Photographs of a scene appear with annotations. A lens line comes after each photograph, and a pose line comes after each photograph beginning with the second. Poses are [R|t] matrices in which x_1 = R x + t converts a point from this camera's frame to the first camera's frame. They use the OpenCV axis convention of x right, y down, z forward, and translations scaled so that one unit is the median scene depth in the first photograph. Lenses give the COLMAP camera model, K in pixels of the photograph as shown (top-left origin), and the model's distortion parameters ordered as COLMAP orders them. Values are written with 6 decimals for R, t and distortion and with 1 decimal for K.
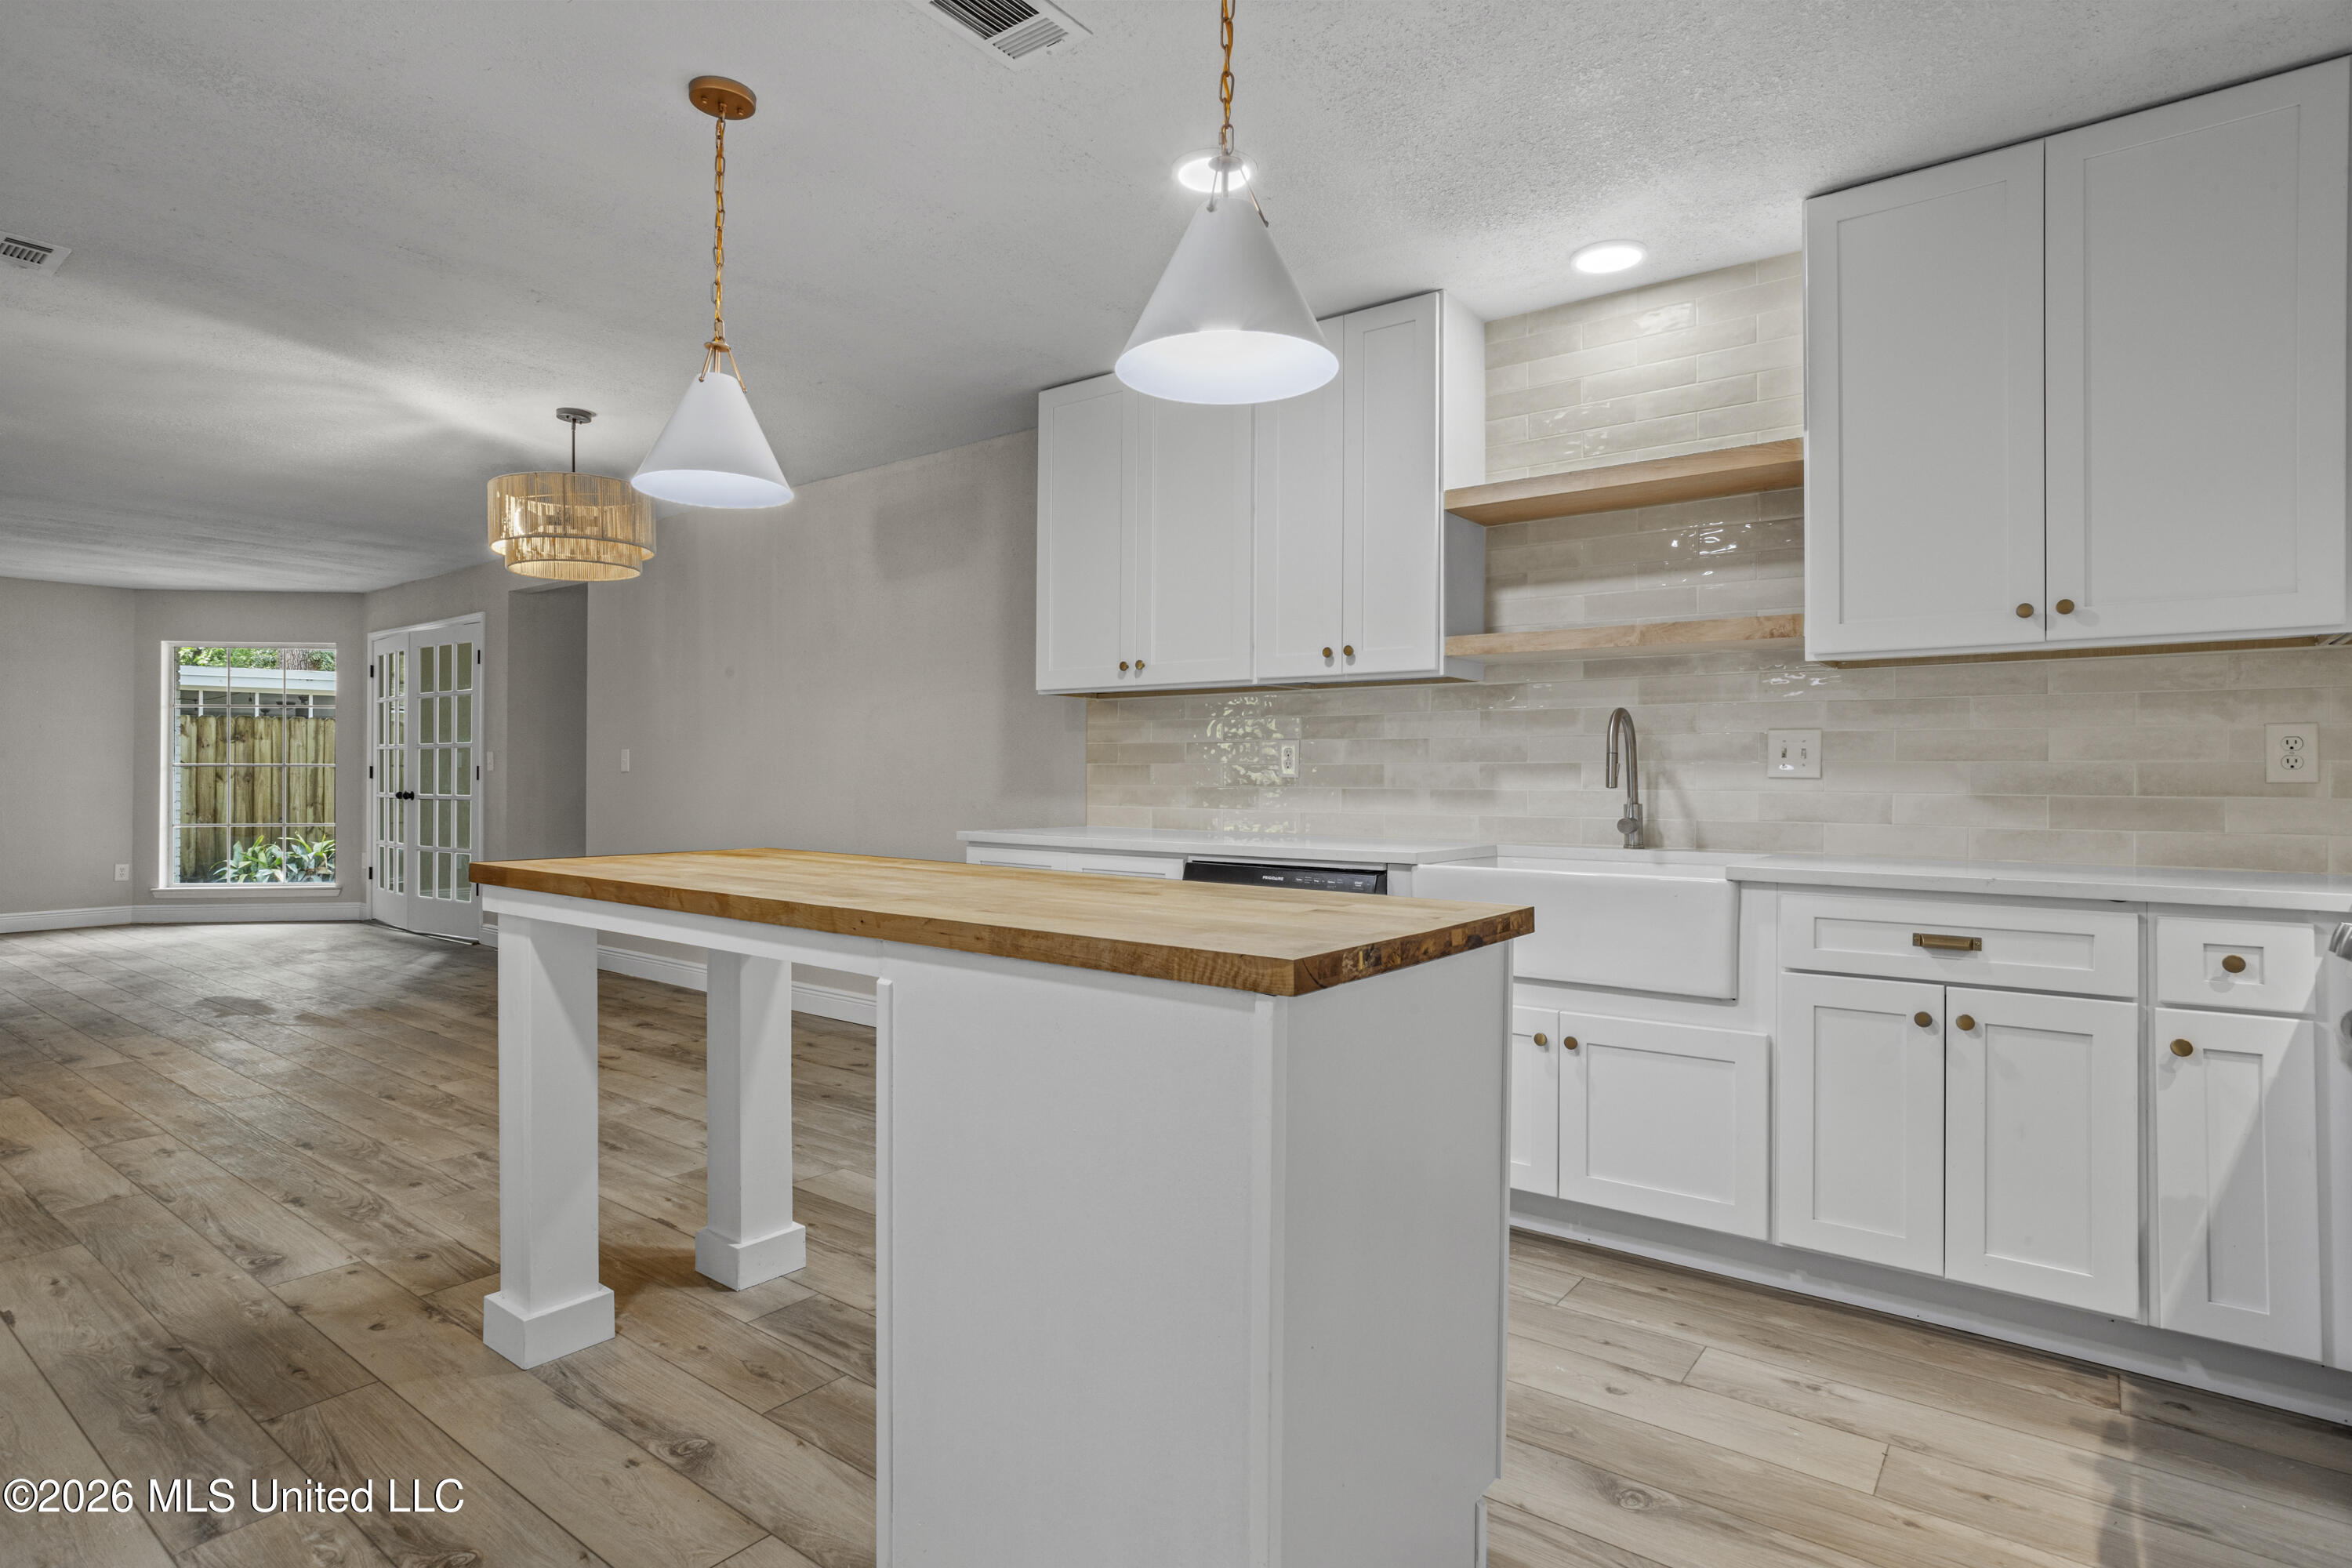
lens RADIAL K [[1209.2, 0, 1161.3], [0, 1209.2, 773.6], [0, 0, 1]] dist [-0.045031, 0.024722]
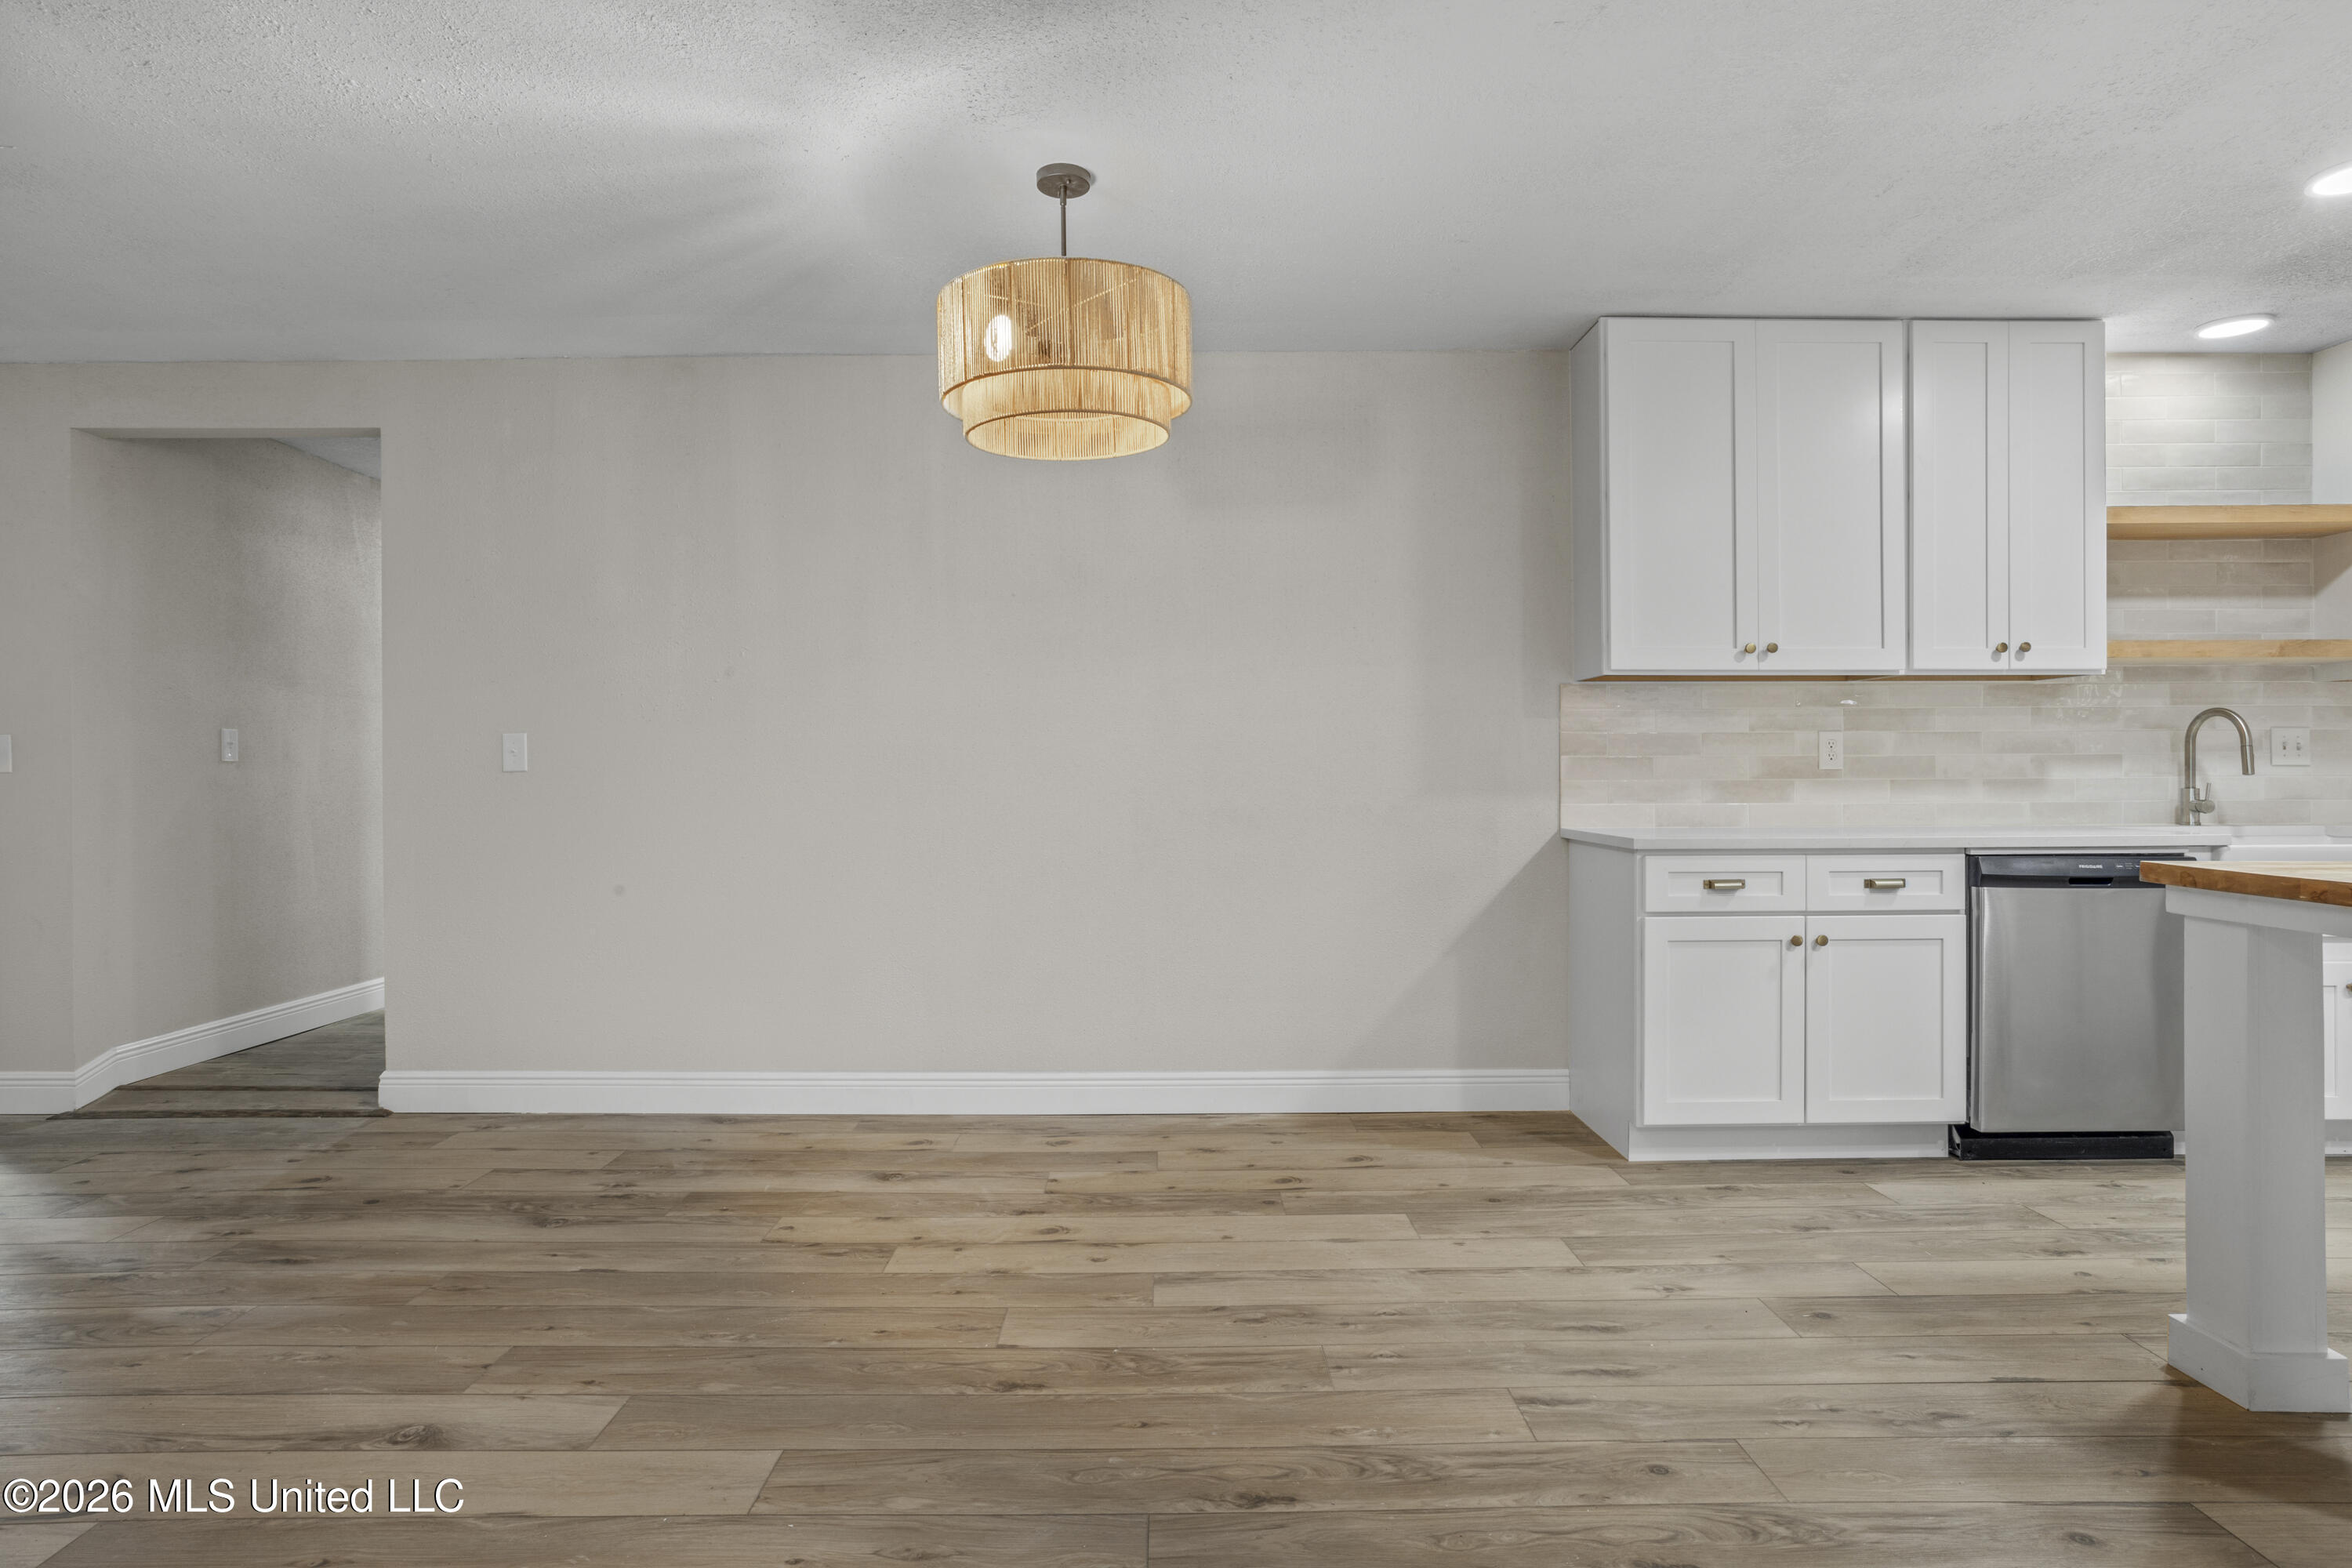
lens RADIAL K [[1263.4, 0, 1154.2], [0, 1263.4, 772.5], [0, 0, 1]] dist [-0.046107, 0.026822]
pose [[0.791995, -0.009931, 0.610446, -1.344947], [0.007209, 0.999950, 0.006915, -0.007387], [-0.610485, -0.001076, 0.792027, 0.745571]]
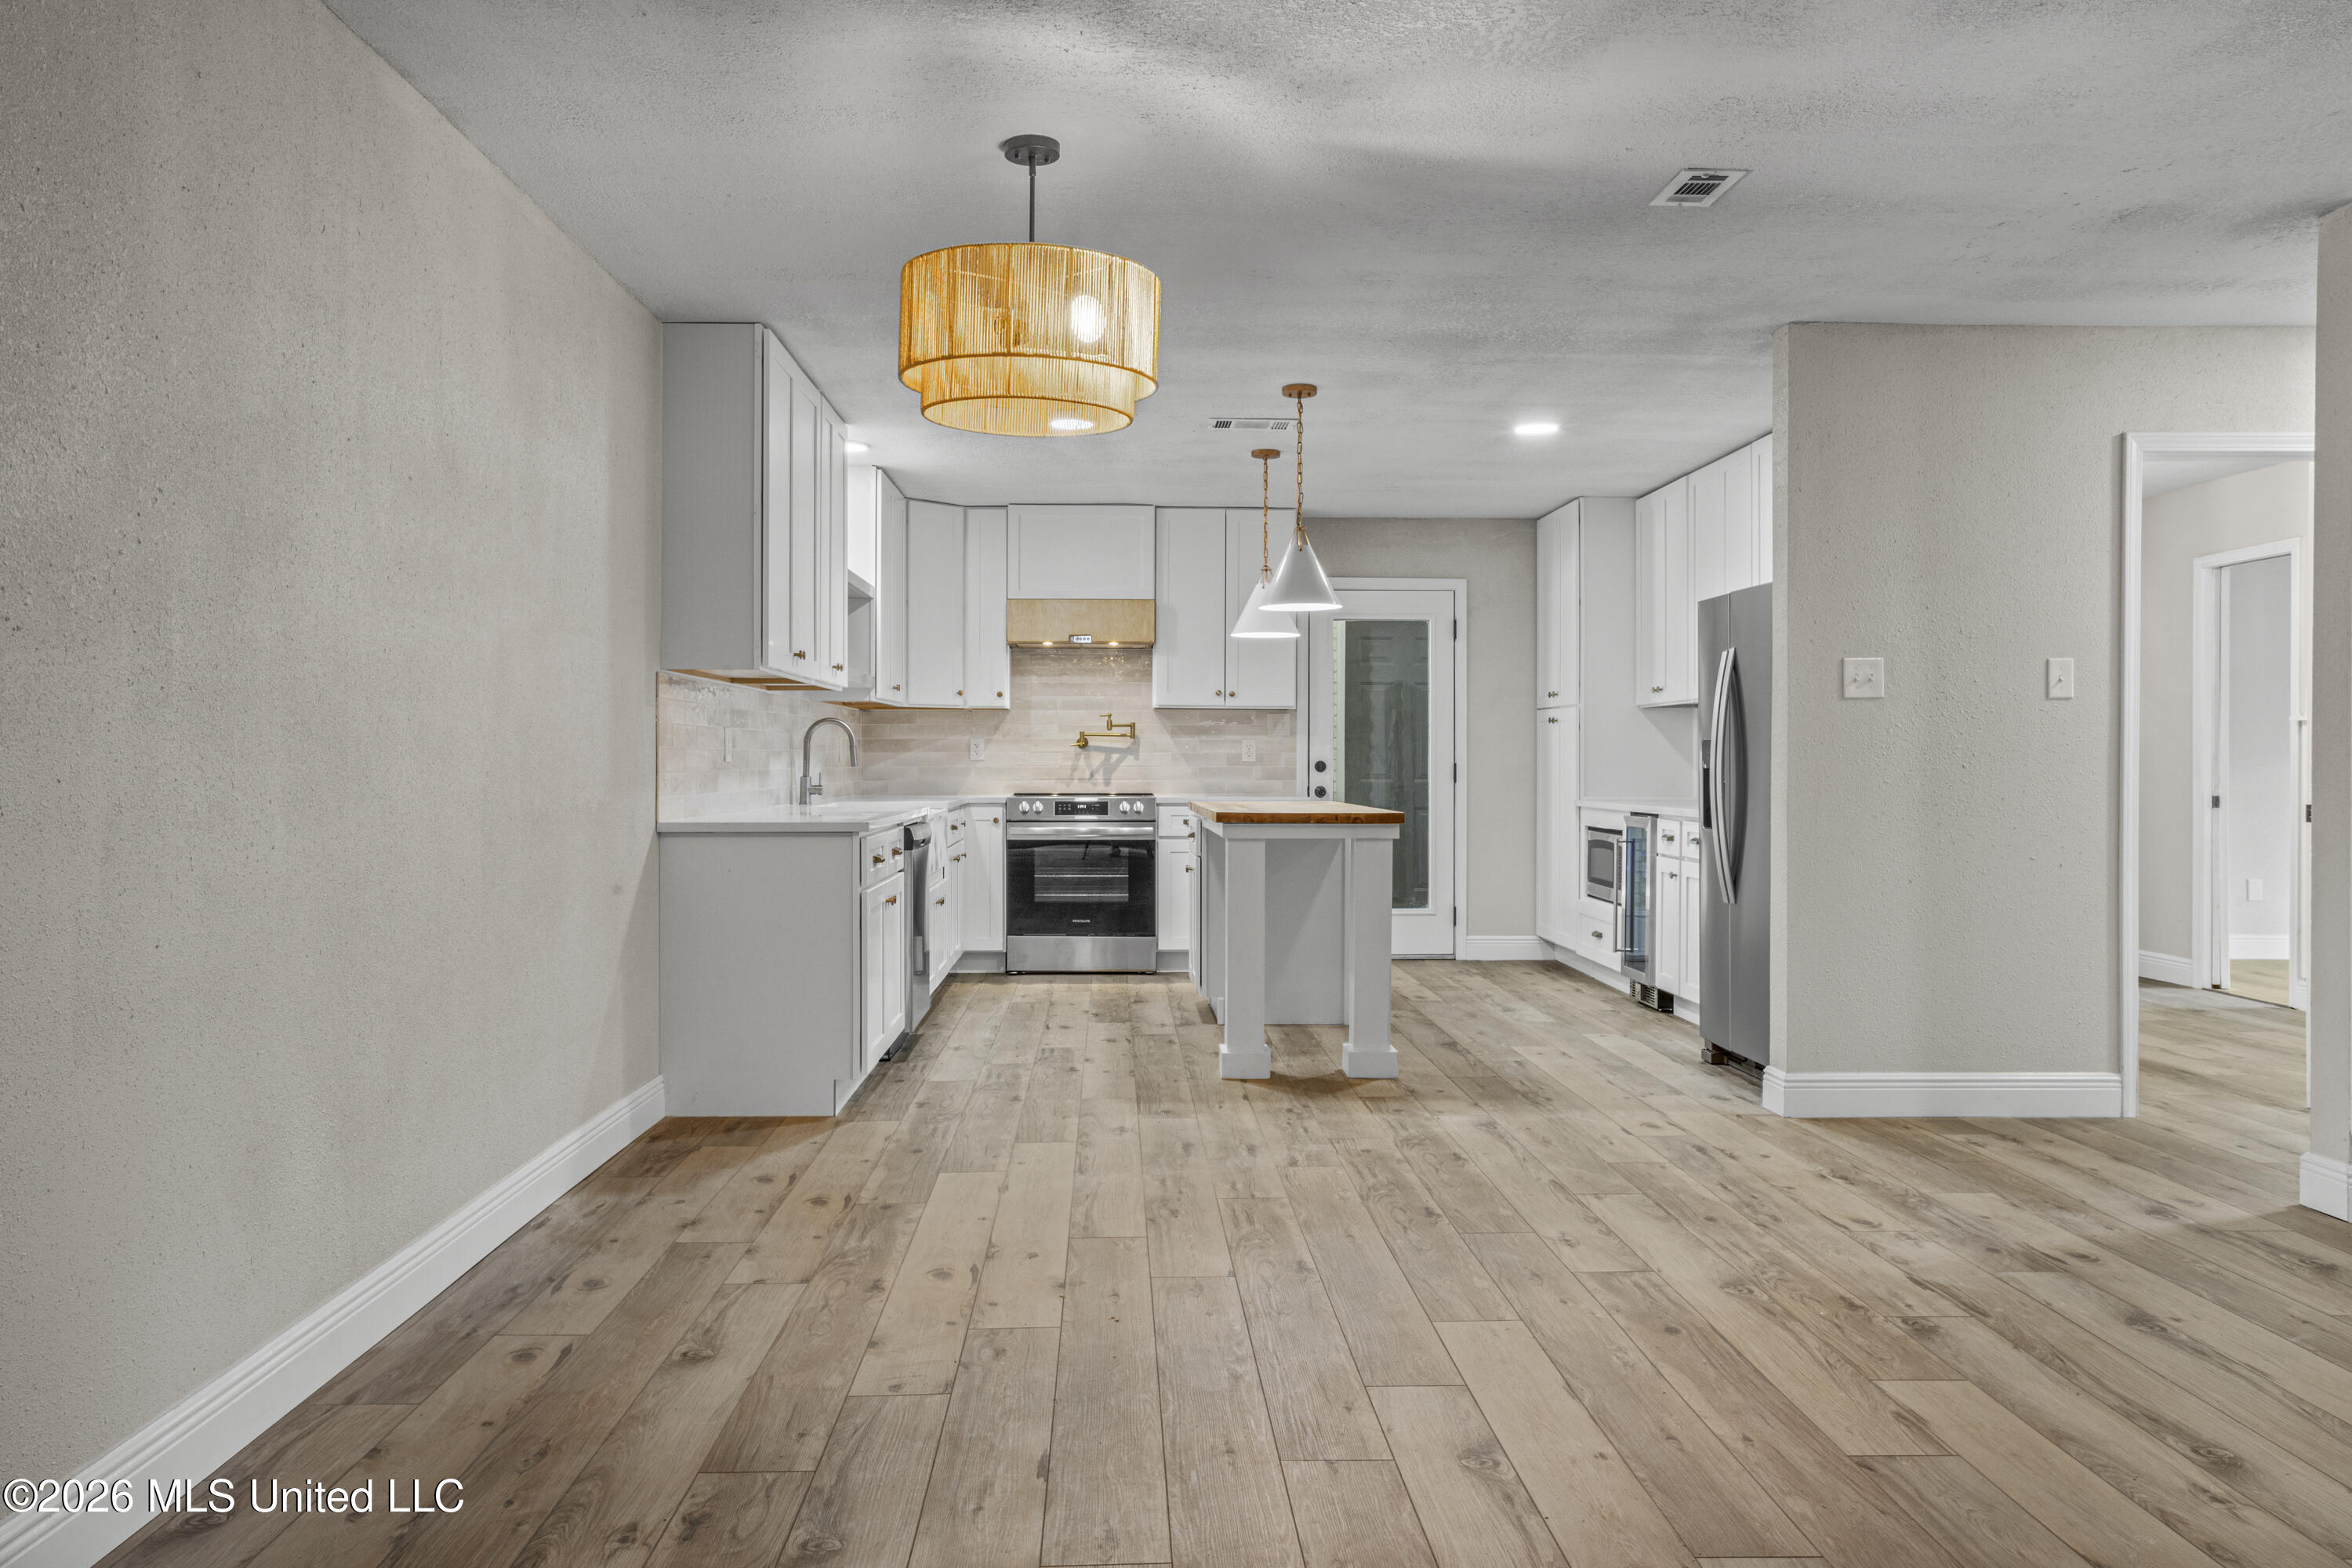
lens RADIAL K [[1655.8, 0, 1195.9], [0, 1655.8, 772.1], [0, 0, 1]] dist [-0.009525, 0.003339]
pose [[-0.651913, -0.012501, 0.758190, -1.846831], [-0.007983, 0.999922, 0.009622, -0.006957], [-0.758251, 0.000220, -0.651962, 2.334271]]
